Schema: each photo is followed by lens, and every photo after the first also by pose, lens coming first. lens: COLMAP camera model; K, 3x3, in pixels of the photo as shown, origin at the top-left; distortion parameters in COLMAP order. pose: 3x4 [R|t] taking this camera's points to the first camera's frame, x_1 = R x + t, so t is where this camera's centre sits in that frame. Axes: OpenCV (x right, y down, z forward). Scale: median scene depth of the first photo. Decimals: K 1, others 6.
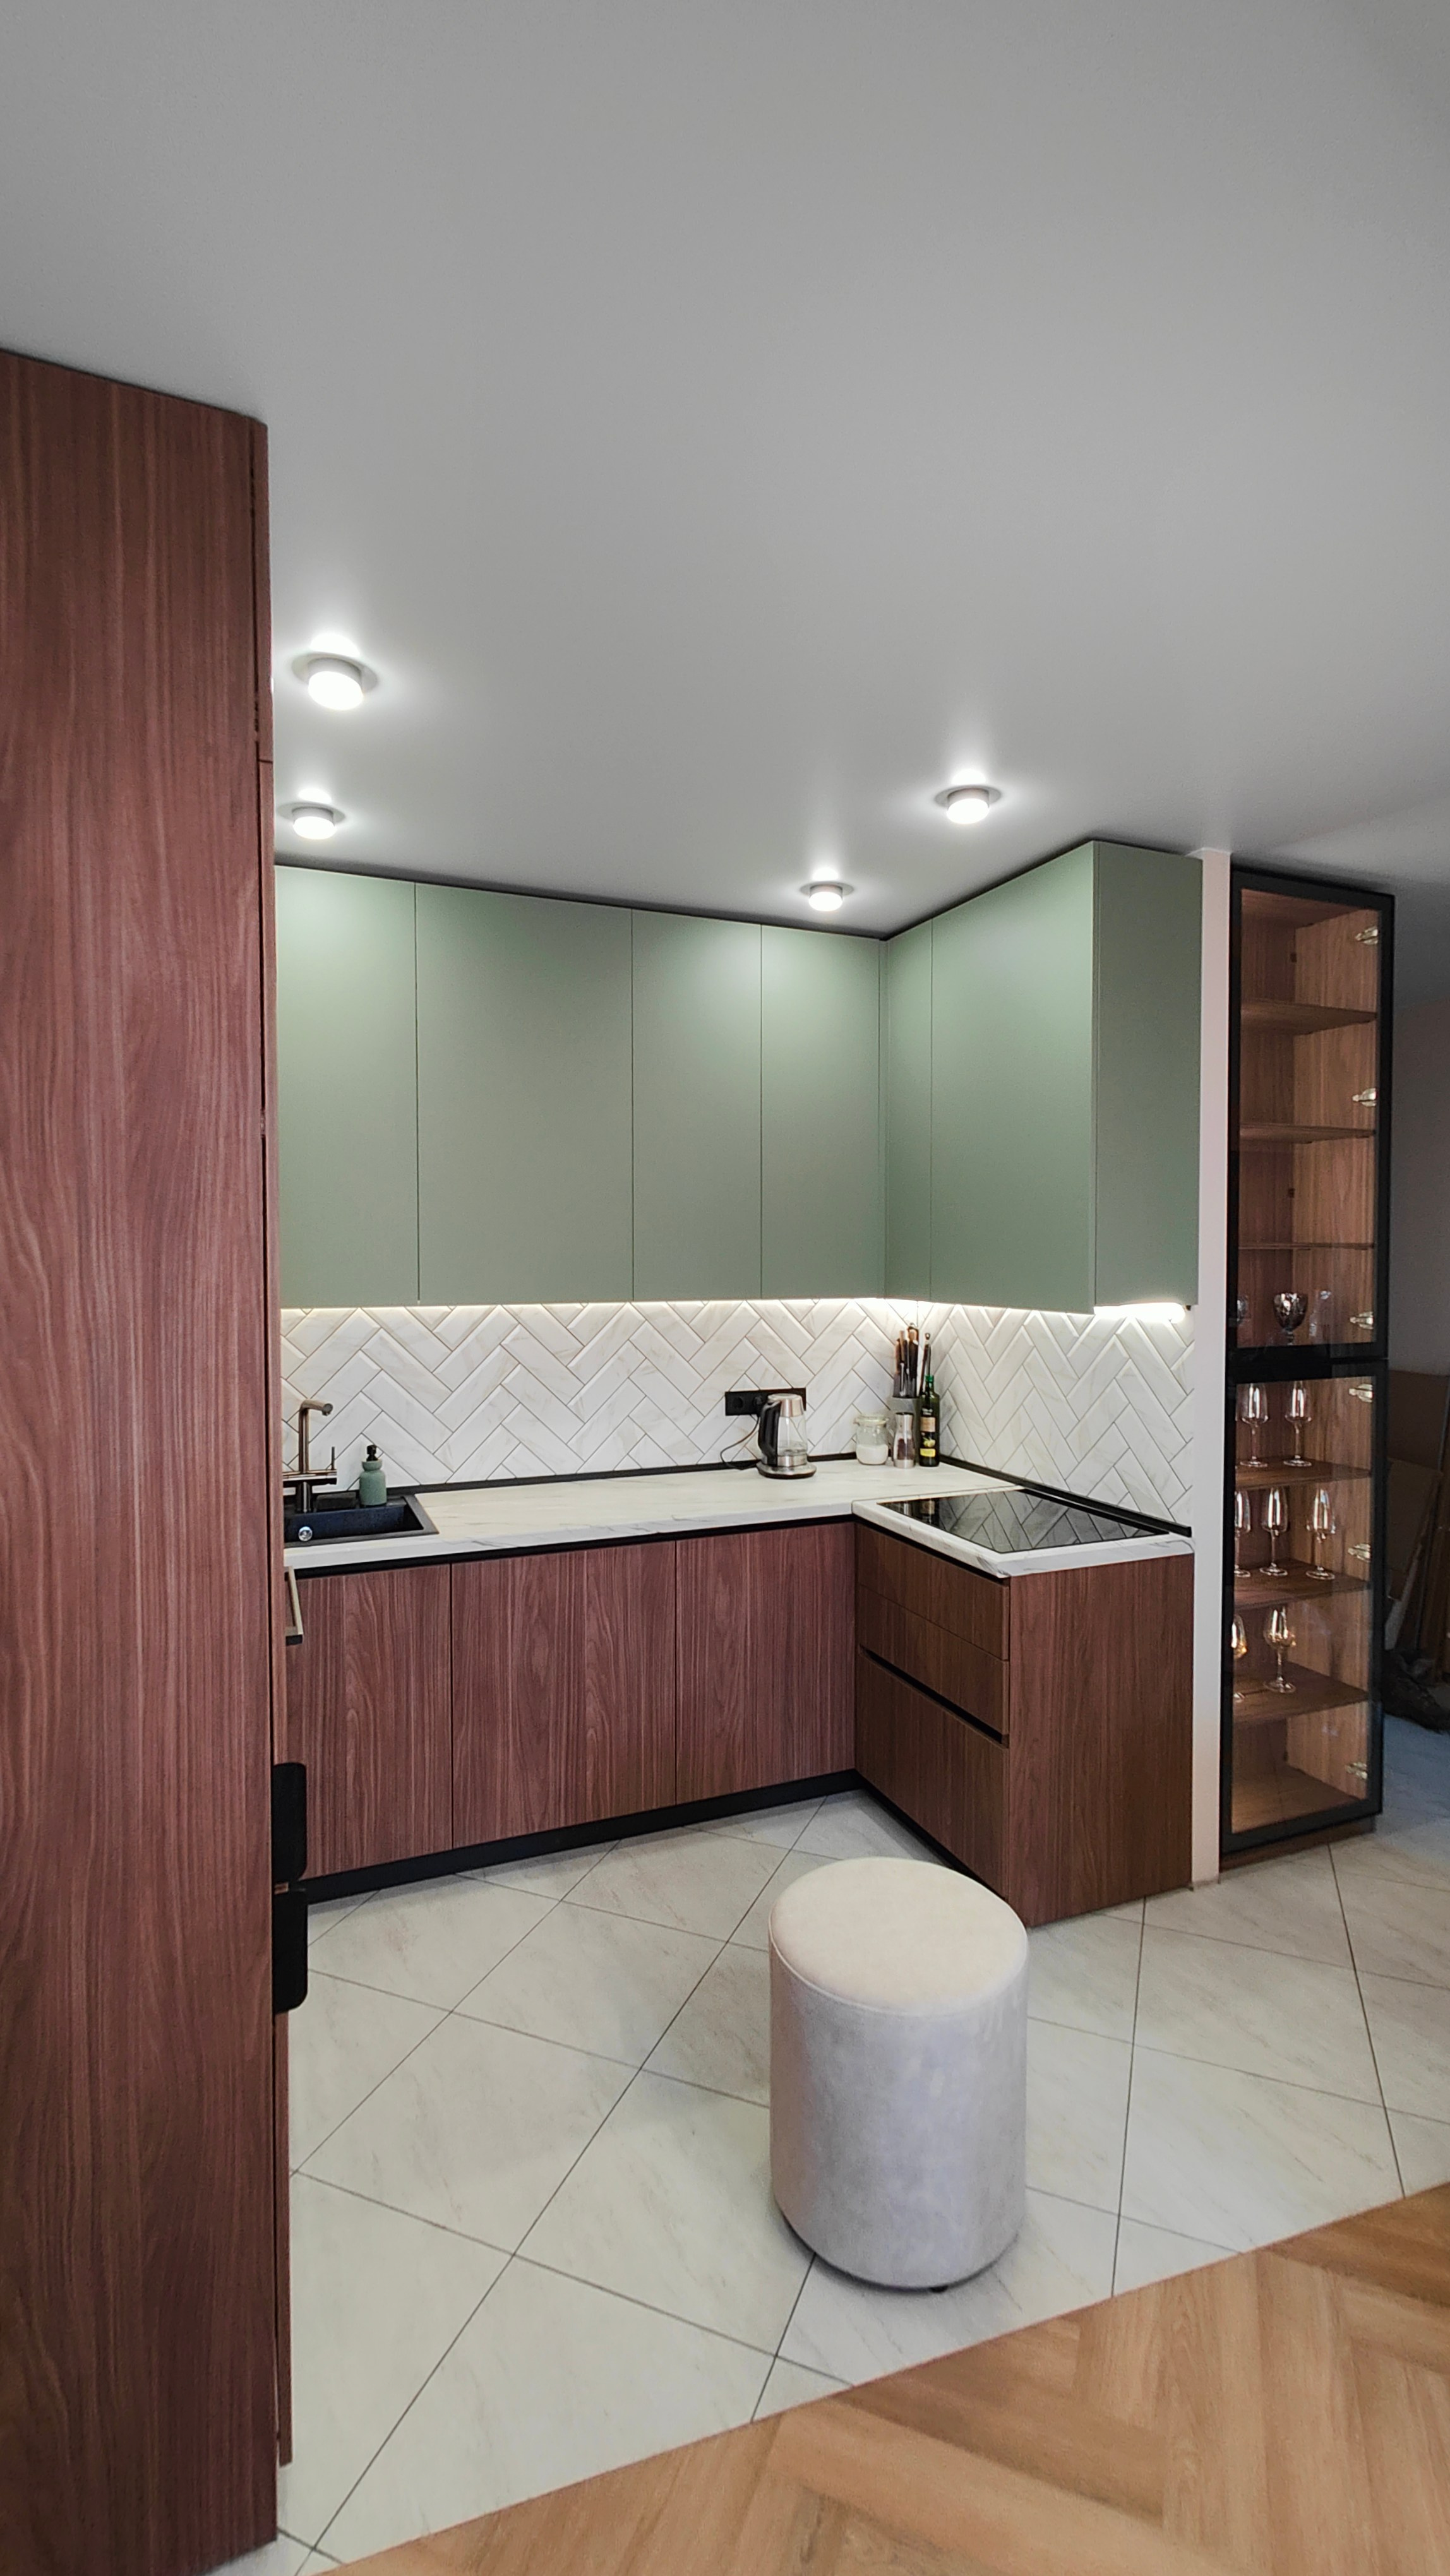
lens RADIAL K [[1151.6, 0, 723.5], [0, 1151.6, 1287.6], [0, 0, 1]] dist [0.014983, -0.003270]
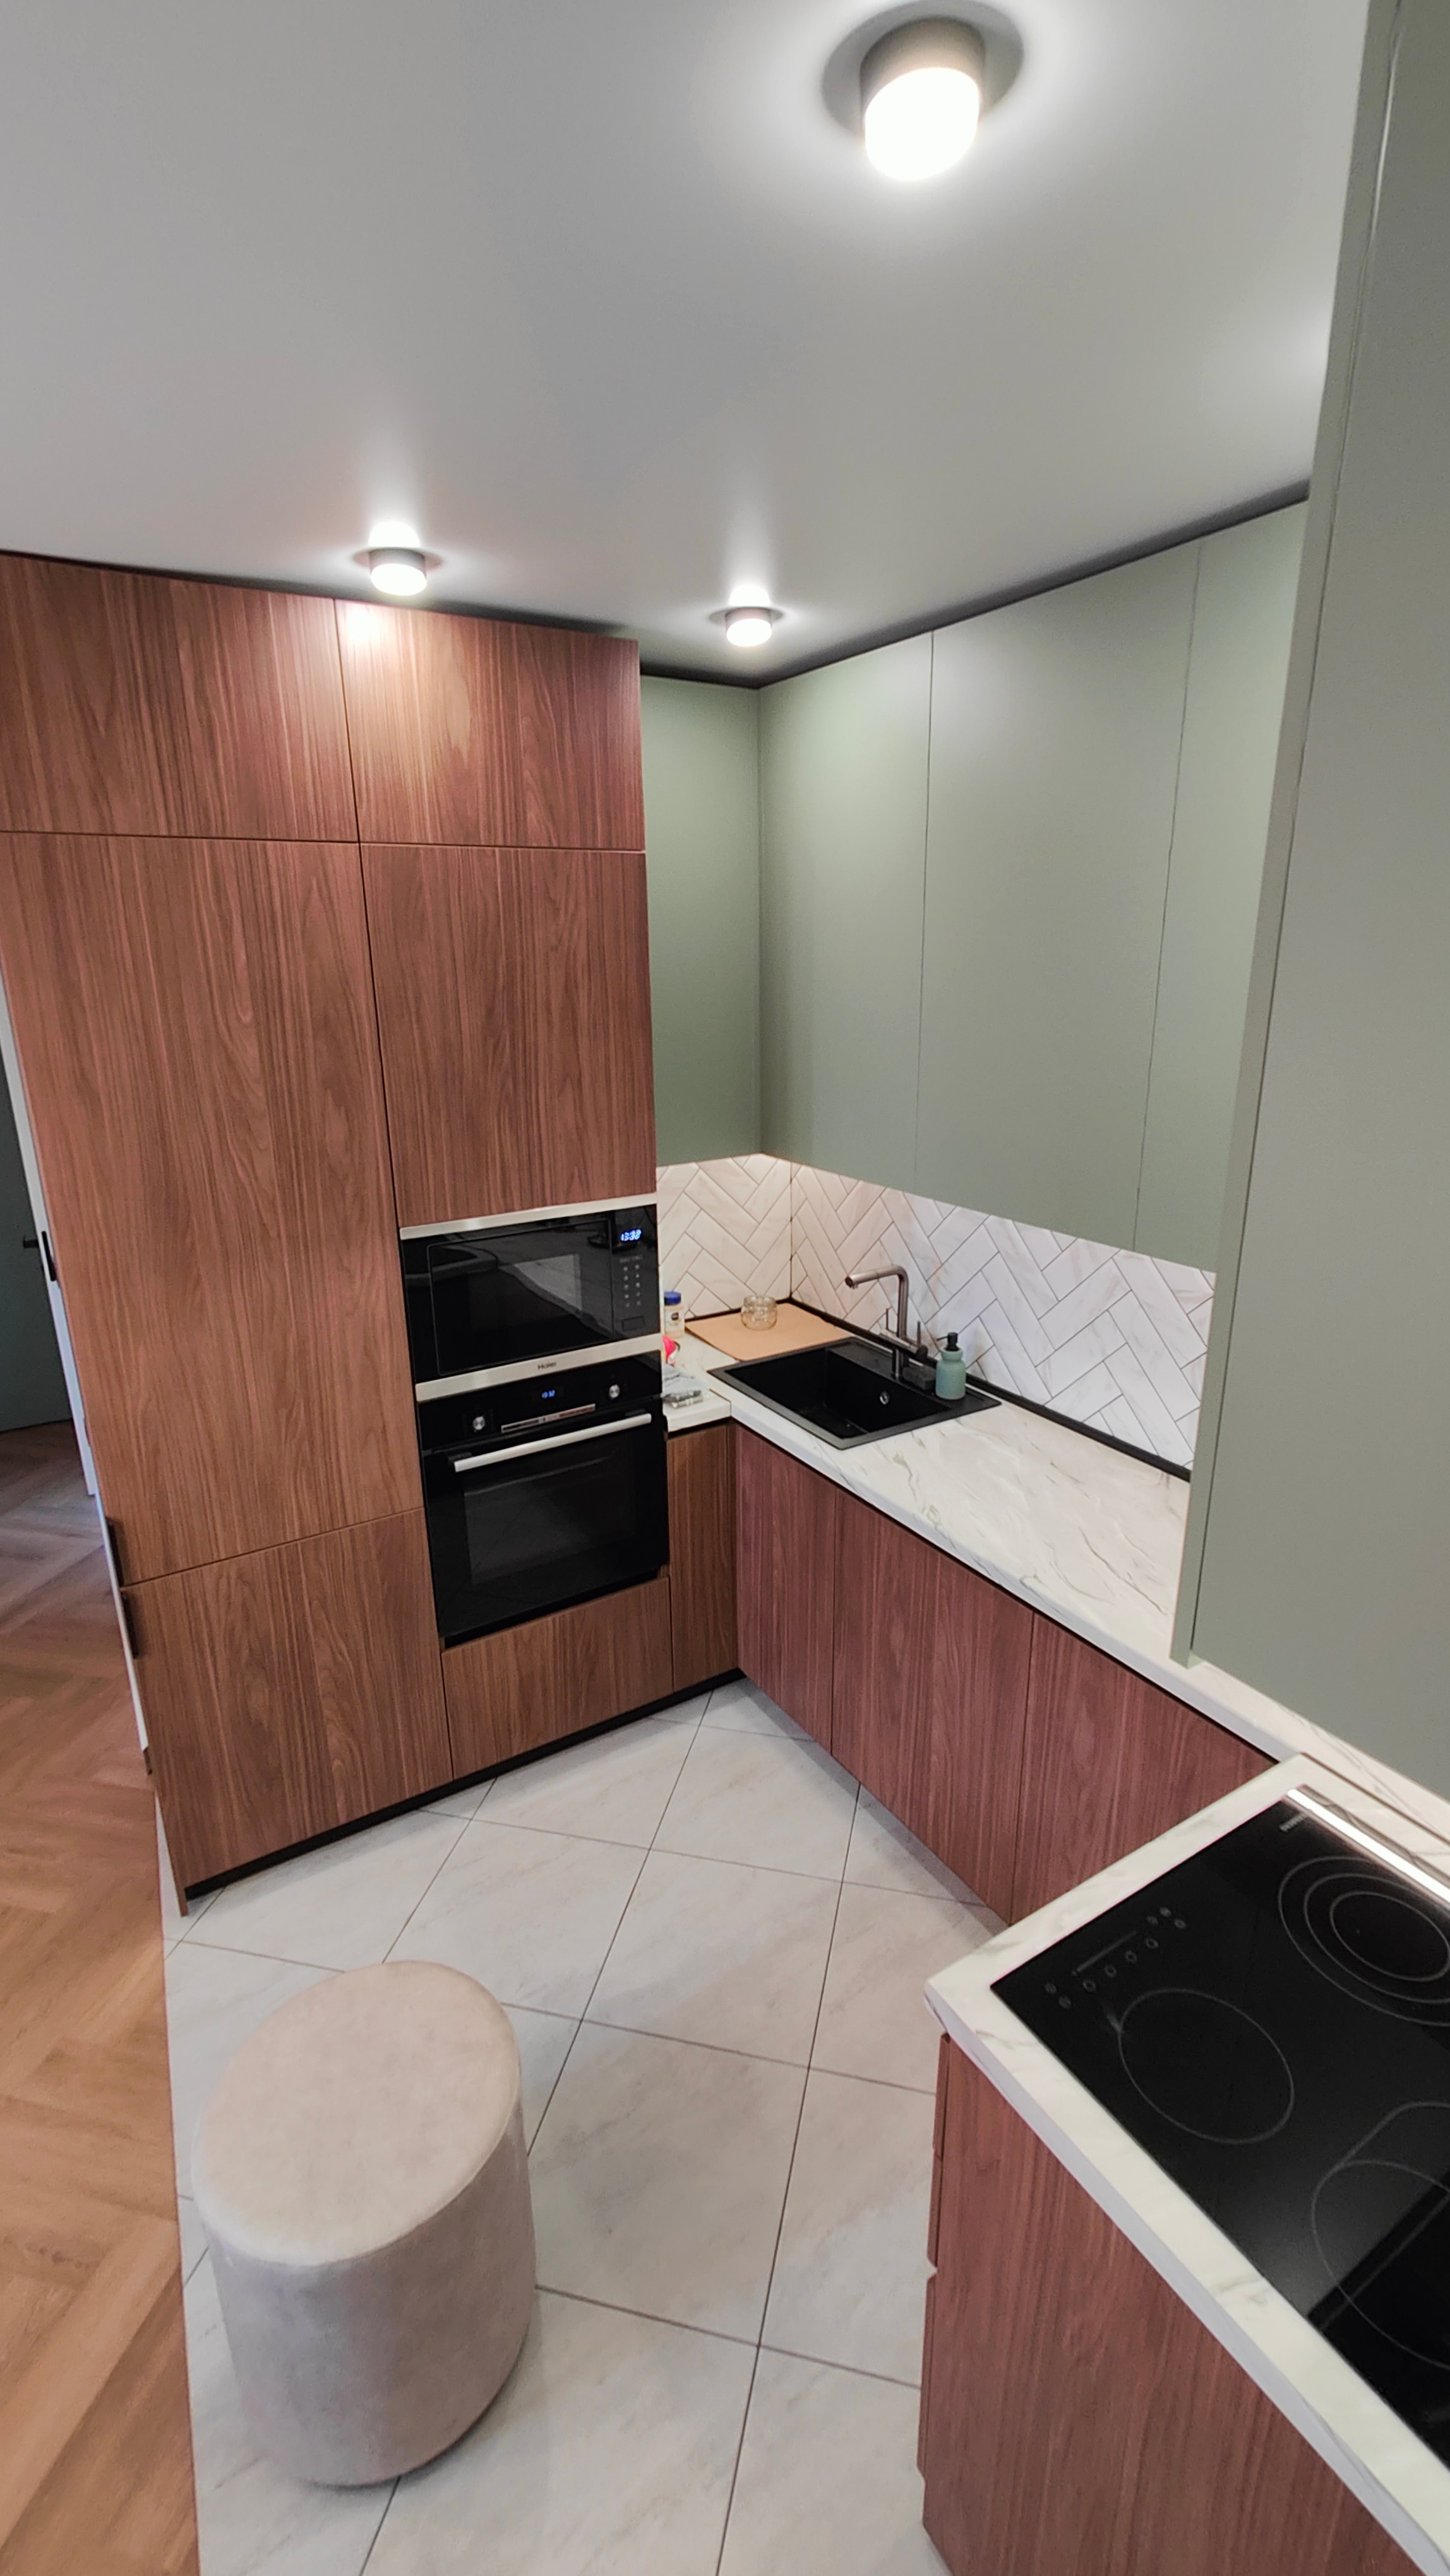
lens RADIAL K [[1151.6, 0, 742.3], [0, 1151.6, 1288.3], [0, 0, 1]] dist [0.014983, -0.003270]
pose [[0.166124, 0.286712, -0.943504, 0.544721], [-0.020639, 0.957600, 0.287362, -0.161798], [0.985889, -0.028265, 0.164998, 0.768565]]
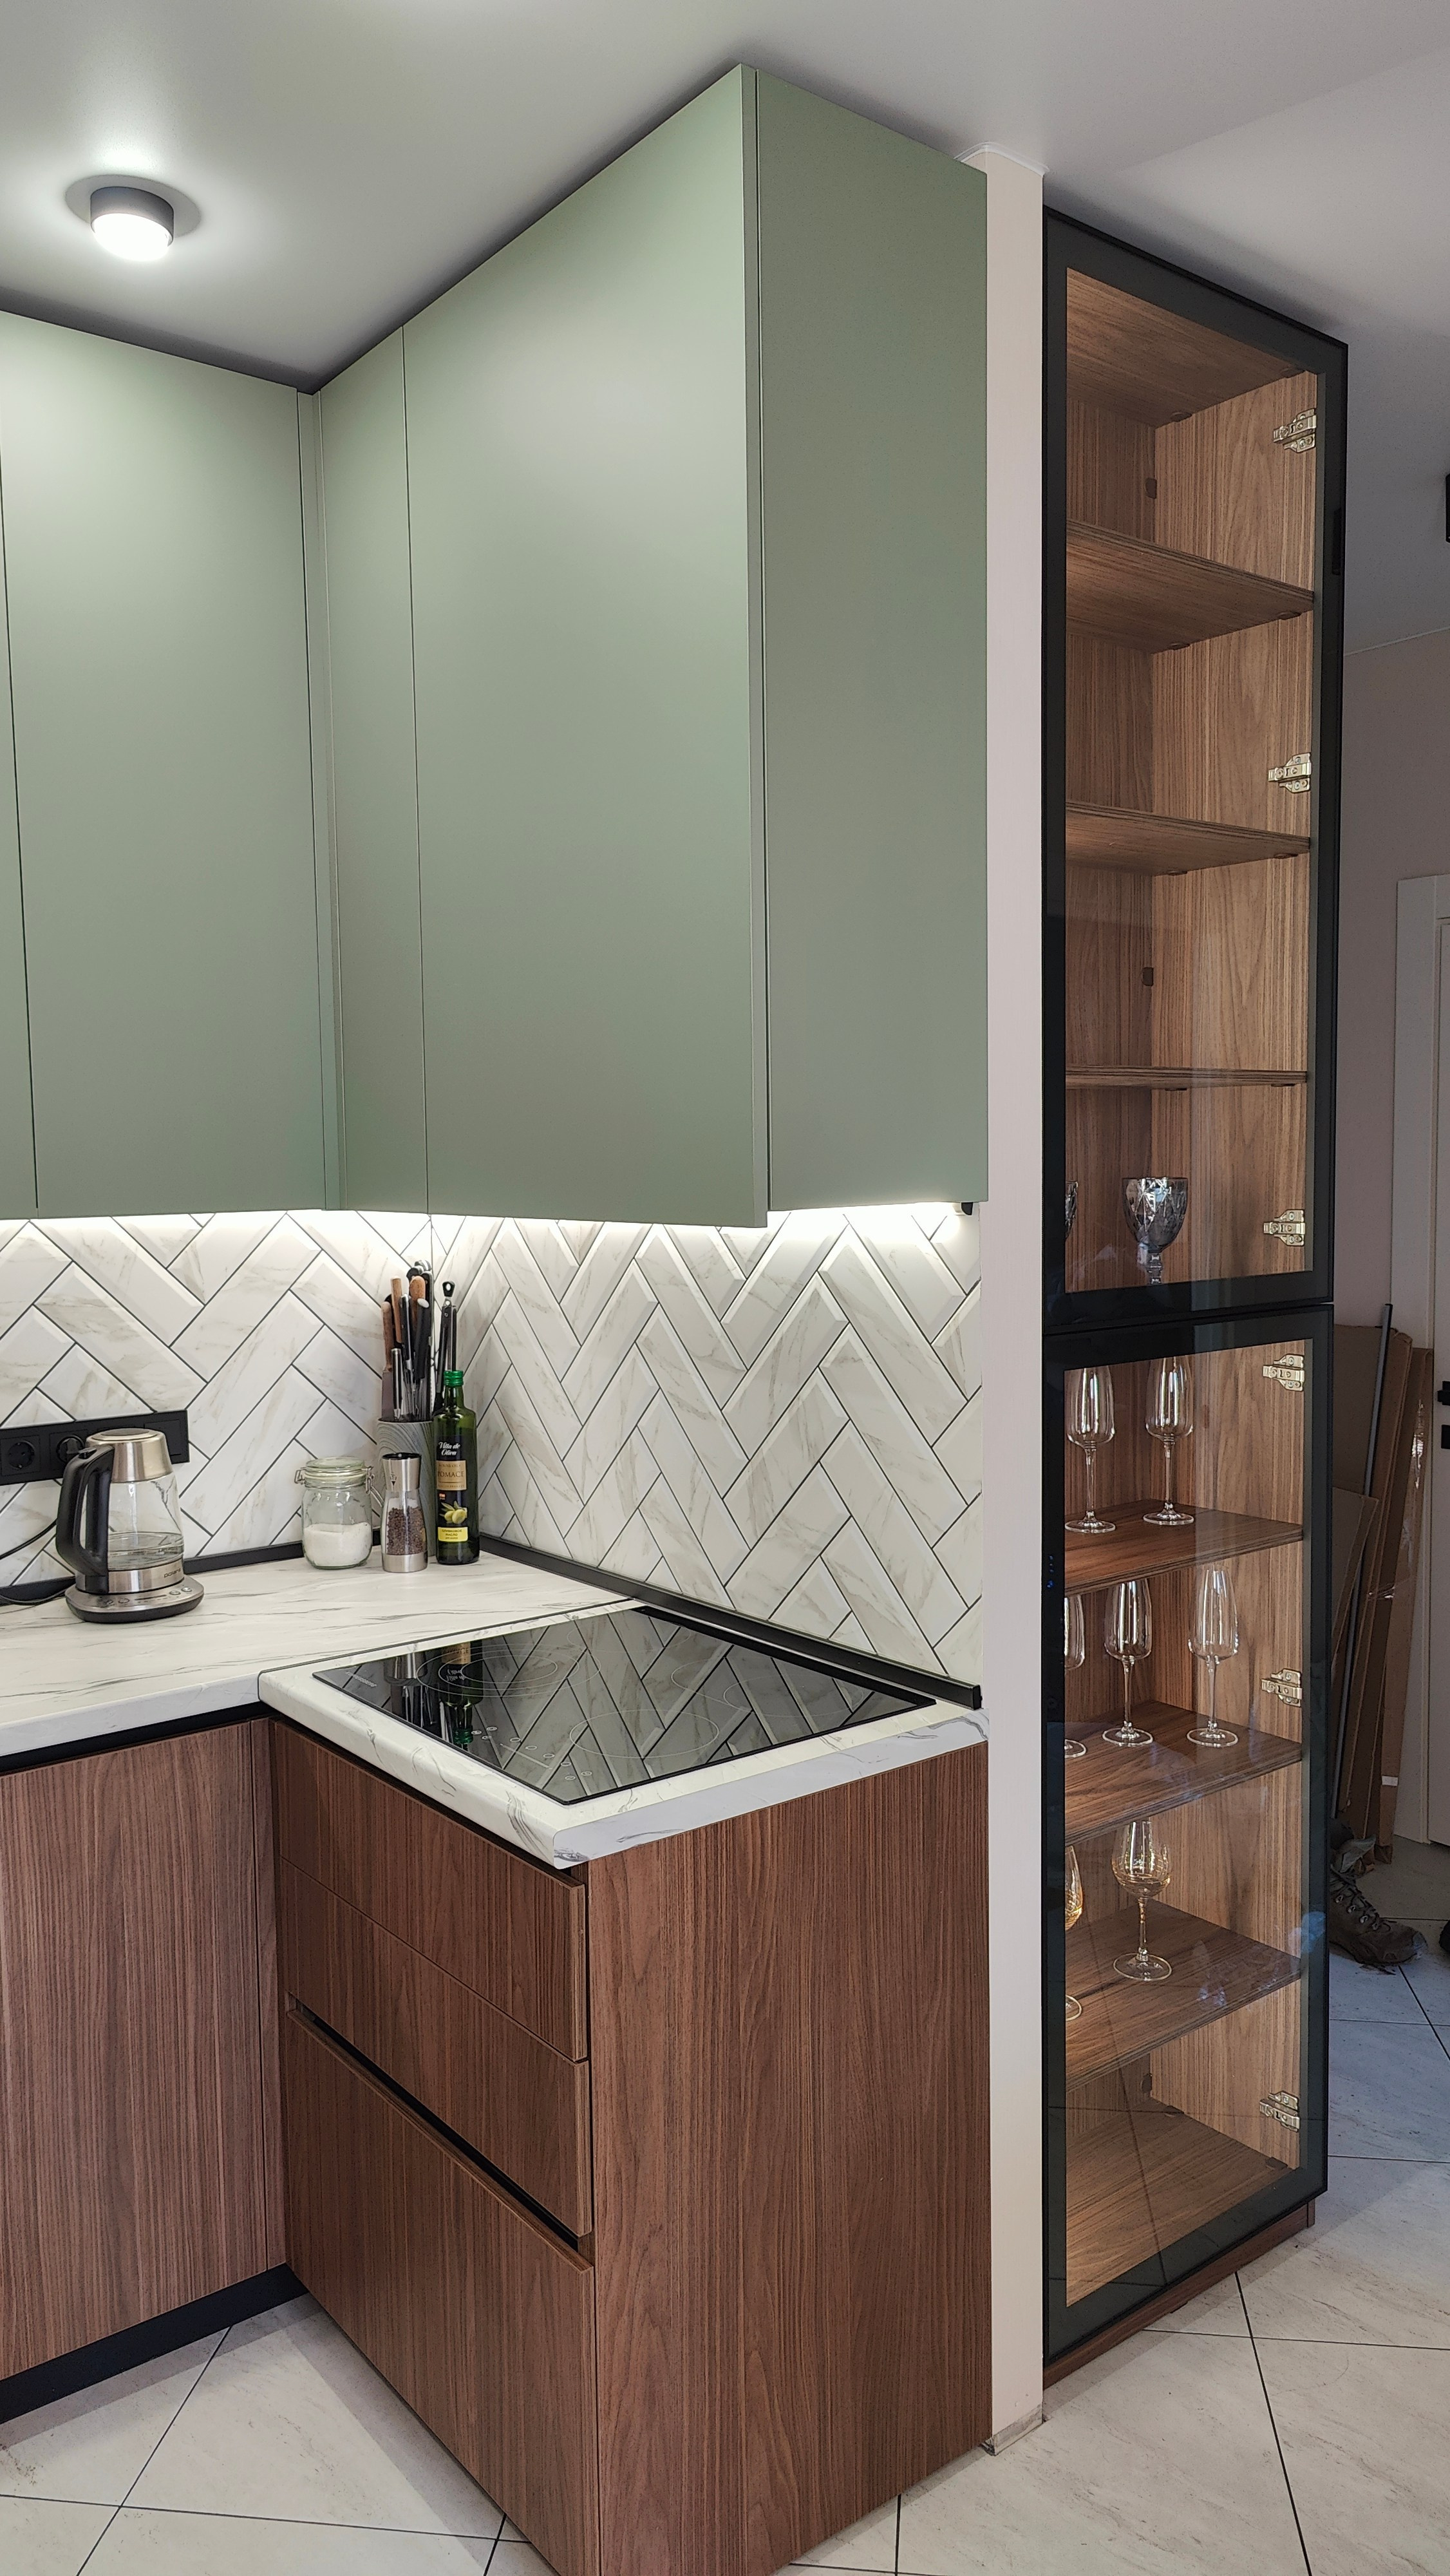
lens RADIAL K [[1801.3, 0, 714.9], [0, 1801.3, 1292.8], [0, 0, 1]] dist [0.034558, -0.012751]
pose [[0.965360, -0.033945, 0.258706, 0.118529], [0.022079, 0.998573, 0.048635, 0.012451], [-0.259987, -0.041238, 0.964731, 0.330579]]
